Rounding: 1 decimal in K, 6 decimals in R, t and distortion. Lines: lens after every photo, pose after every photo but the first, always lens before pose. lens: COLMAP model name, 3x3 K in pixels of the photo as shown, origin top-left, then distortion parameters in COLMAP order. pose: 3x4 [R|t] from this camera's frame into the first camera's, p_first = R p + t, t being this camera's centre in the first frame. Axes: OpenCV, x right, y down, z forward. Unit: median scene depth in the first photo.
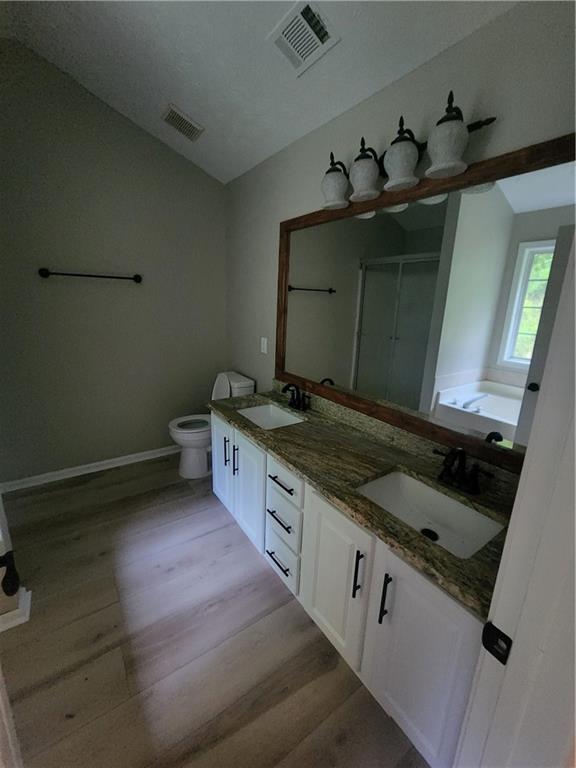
lens RADIAL K [[318.2, 0, 289.7], [0, 318.2, 378.6], [0, 0, 1]] dist [-0.004055, 0.000178]
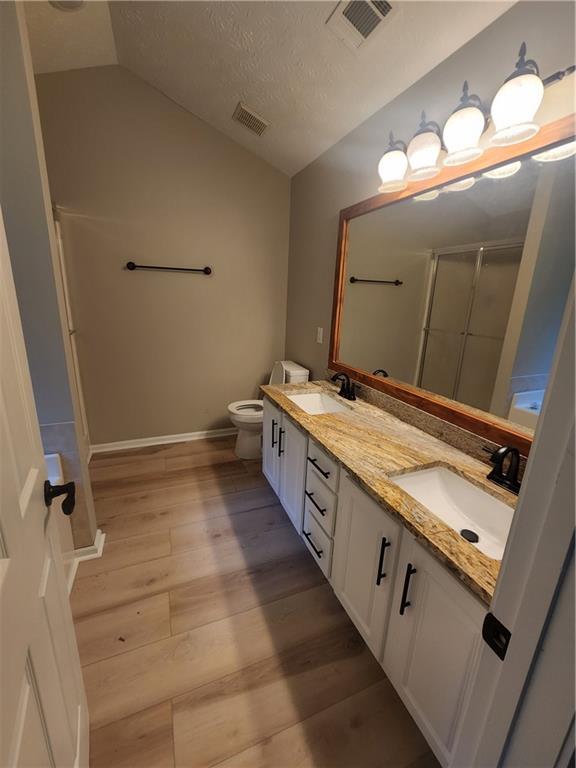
lens RADIAL K [[318.2, 0, 296.0], [0, 318.2, 383.2], [0, 0, 1]] dist [-0.004055, 0.000178]
pose [[0.976402, 0.056388, -0.208470, 0.095254], [-0.053350, 0.998372, 0.020173, 0.046377], [0.209268, -0.008575, 0.977821, -0.005446]]
